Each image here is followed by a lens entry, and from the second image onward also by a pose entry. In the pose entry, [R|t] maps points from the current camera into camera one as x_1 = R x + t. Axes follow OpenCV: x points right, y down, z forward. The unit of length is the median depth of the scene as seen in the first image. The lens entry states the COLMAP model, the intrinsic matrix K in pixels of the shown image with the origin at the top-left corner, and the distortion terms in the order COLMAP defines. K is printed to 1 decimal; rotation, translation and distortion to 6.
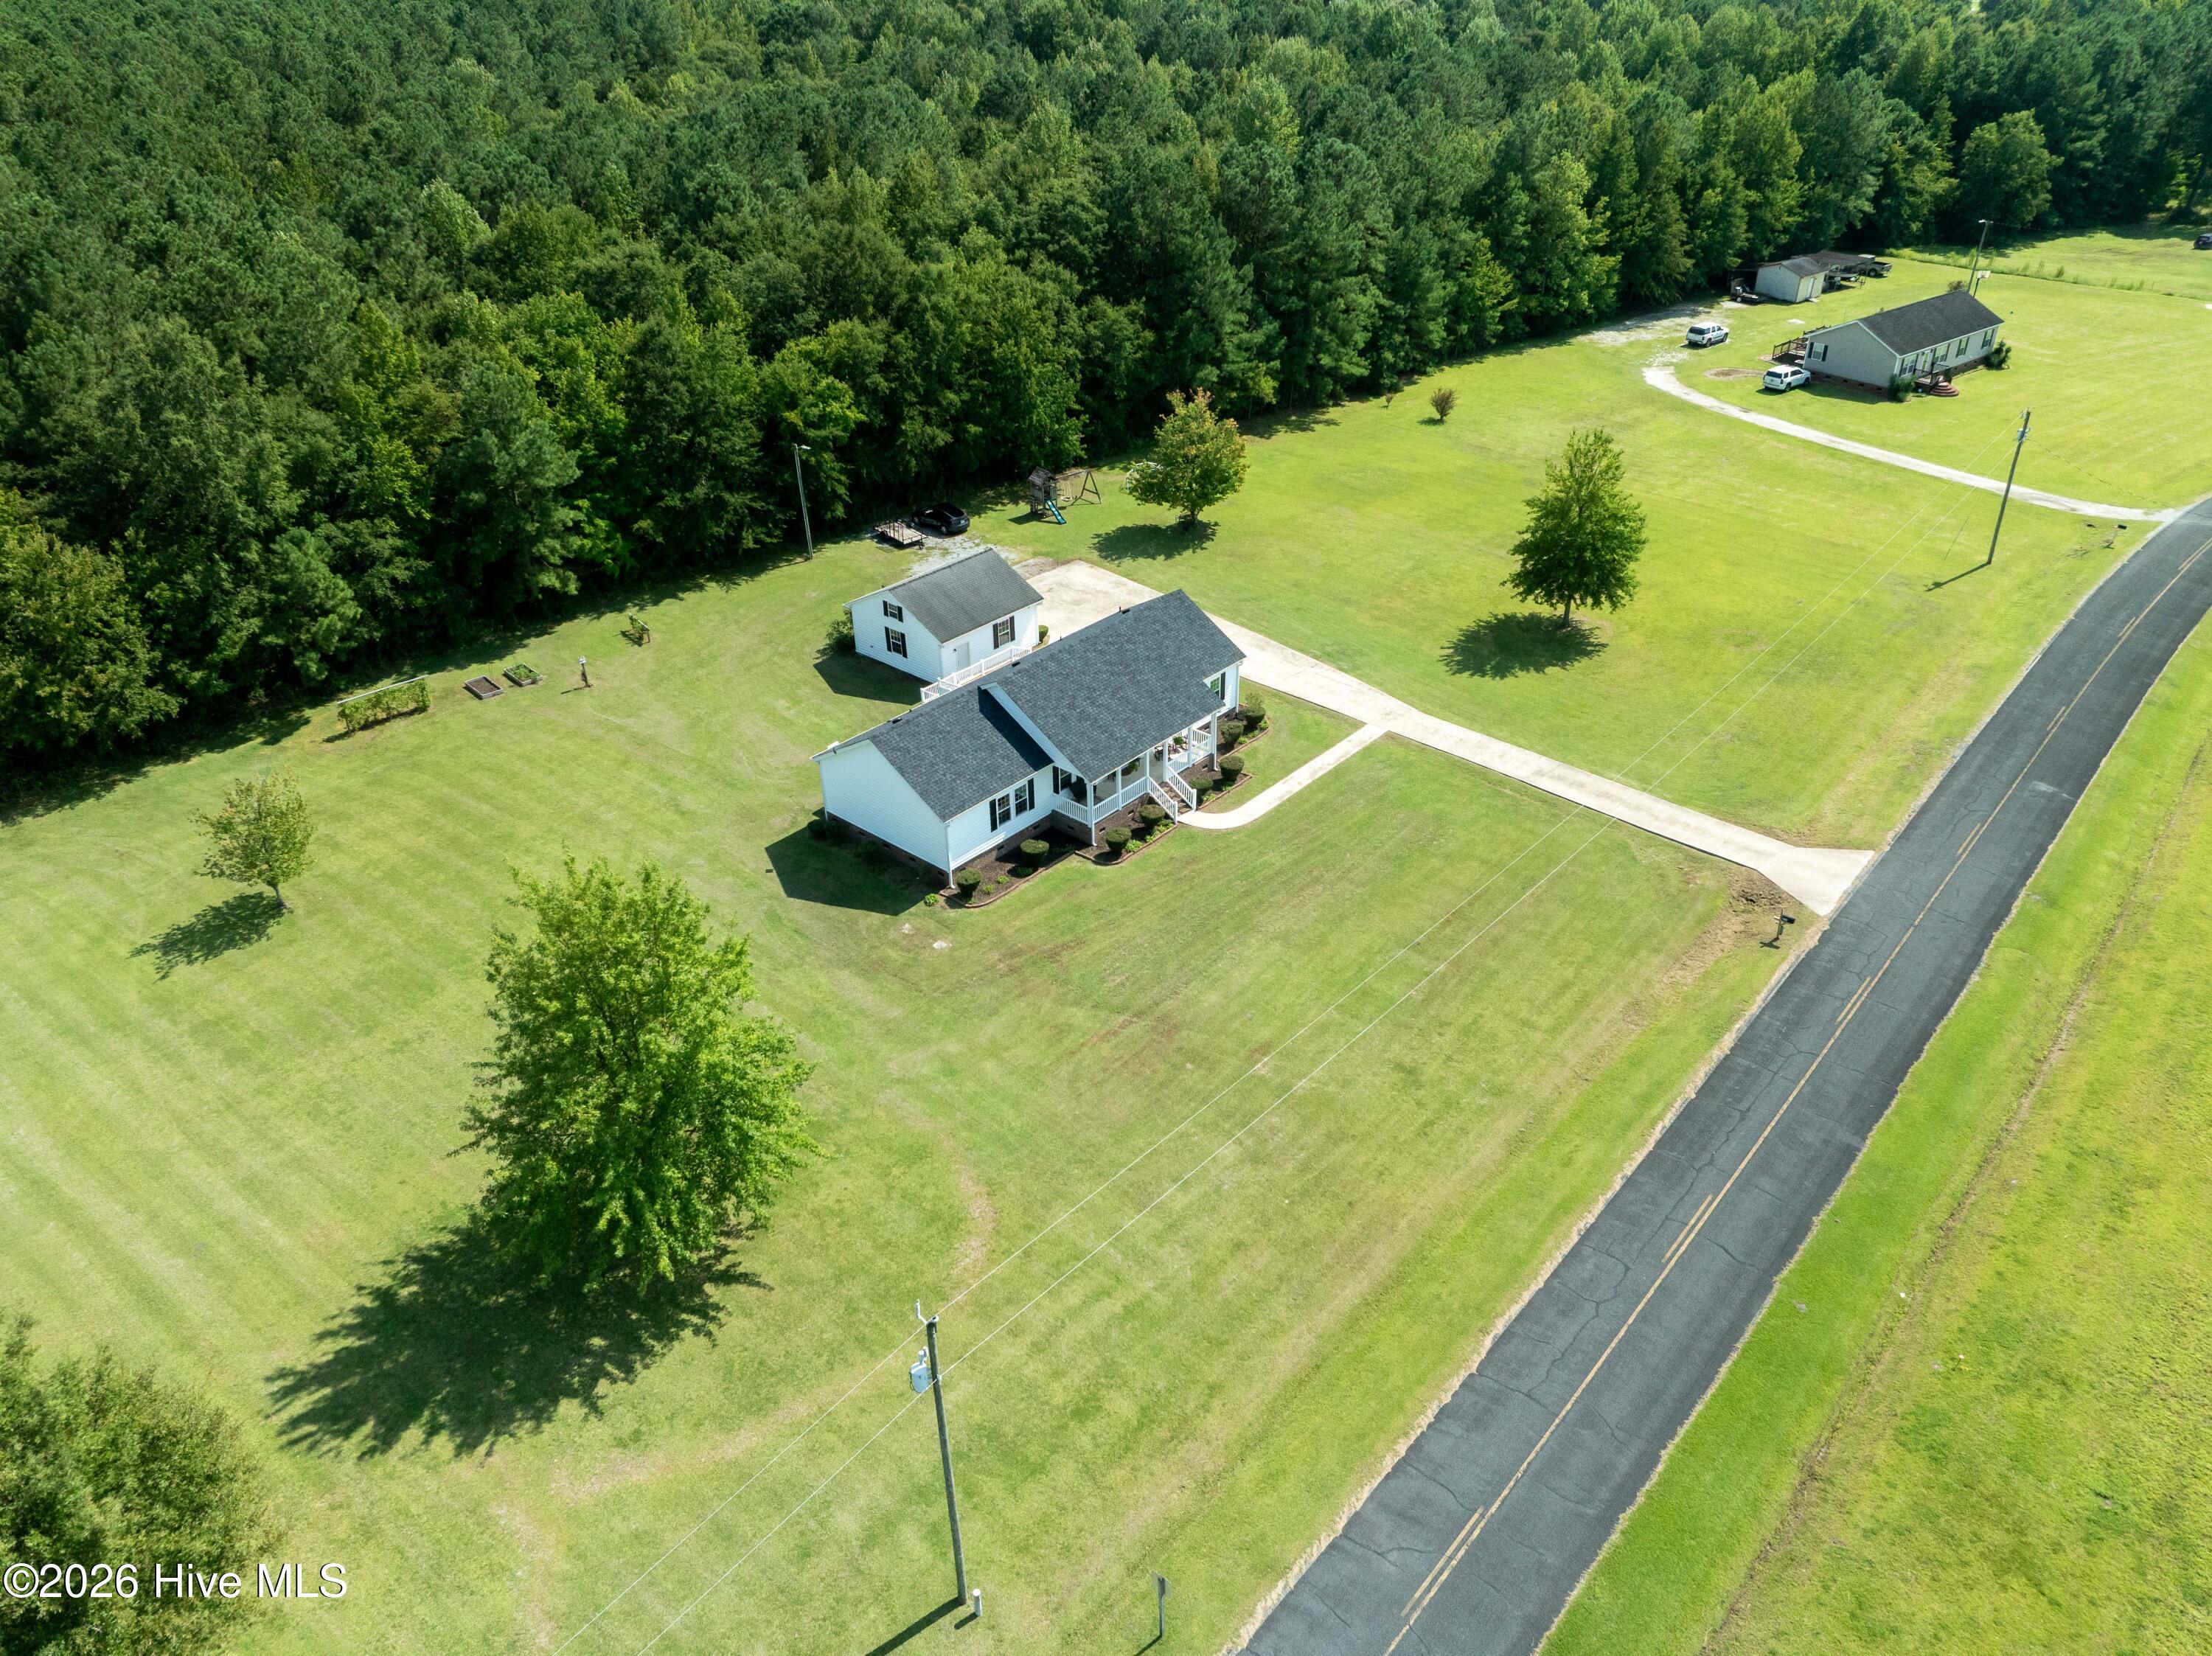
lens RADIAL K [[1553.0, 0, 1106.0], [0, 1553.0, 828.0], [0, 0, 1]] dist [-0.041275, 0.005762]
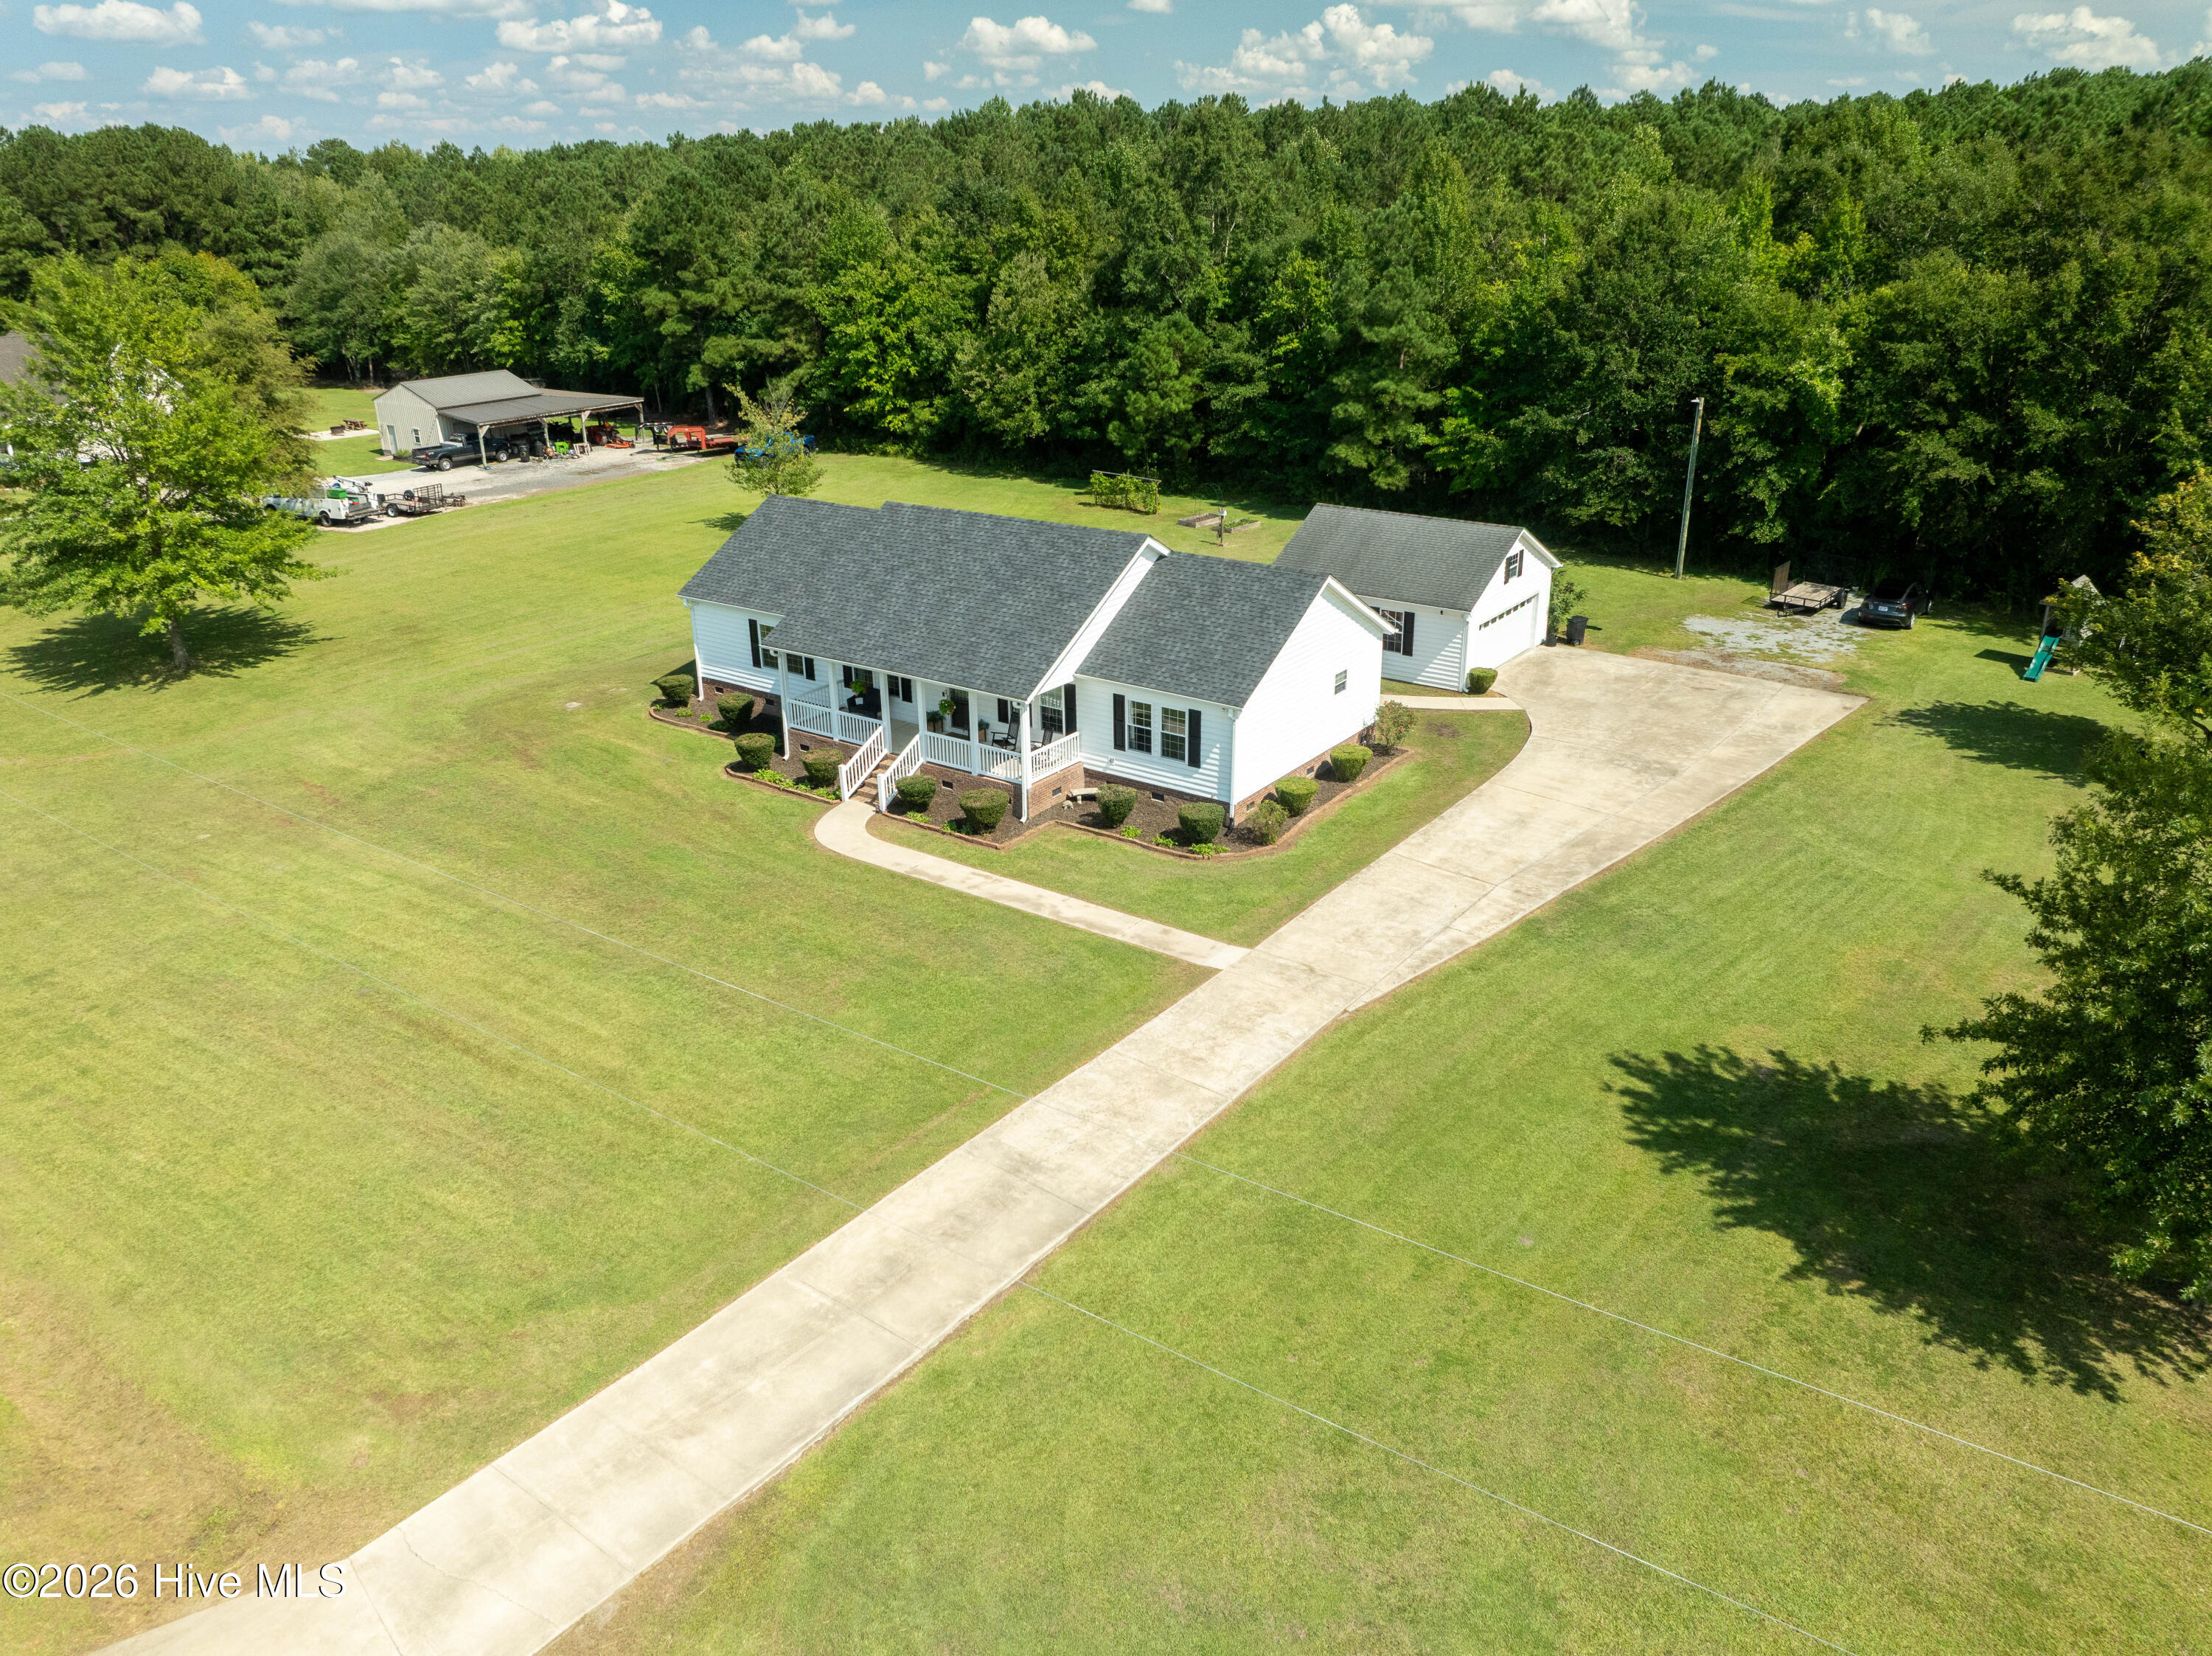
lens RADIAL K [[1553.0, 0, 1106.0], [0, 1553.0, 828.0], [0, 0, 1]] dist [-0.041275, 0.005762]
pose [[0.104064, 0.397138, -0.911840, 0.534811], [-0.513113, 0.806821, 0.292839, -0.196415], [0.851989, 0.437403, 0.287738, 0.822247]]
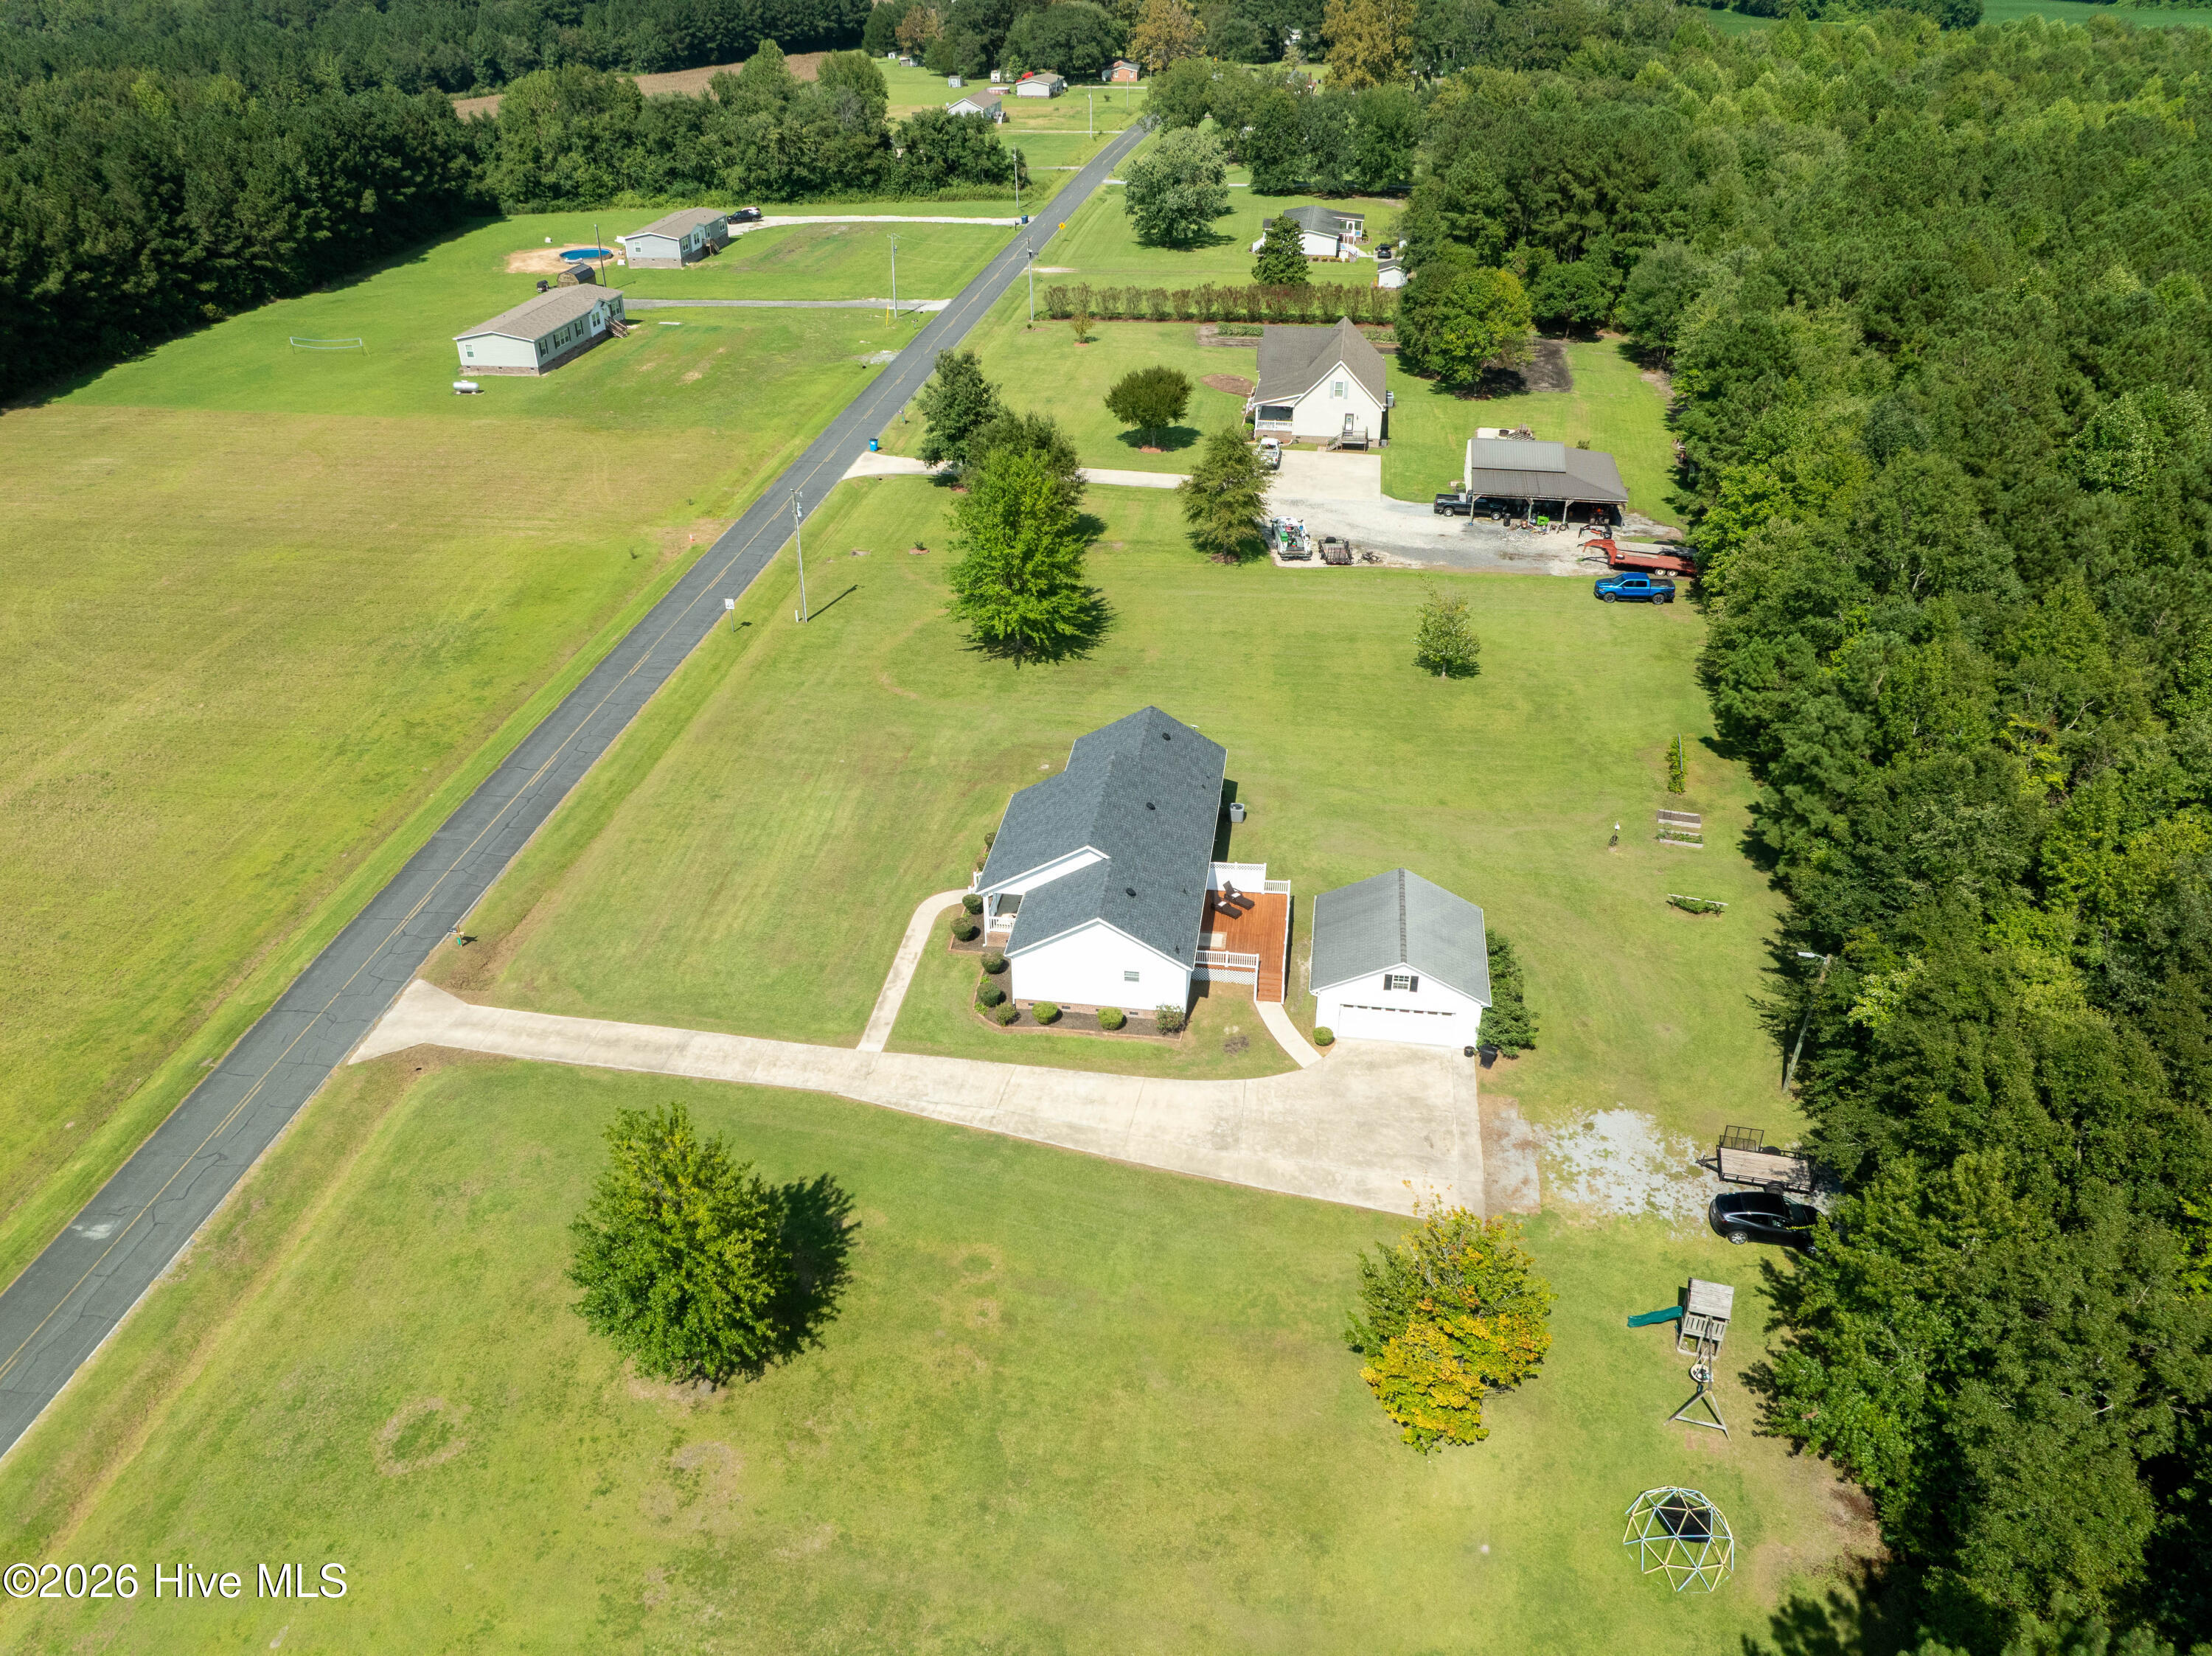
lens RADIAL K [[1529.1, 0, 1144.1], [0, 1529.1, 829.4], [0, 0, 1]] dist [-0.033151, -0.005564]
pose [[-0.823774, 0.310305, -0.474454, 0.419878], [-0.289217, 0.489775, 0.822480, -0.894901], [0.487596, 0.814758, -0.313718, 1.236452]]
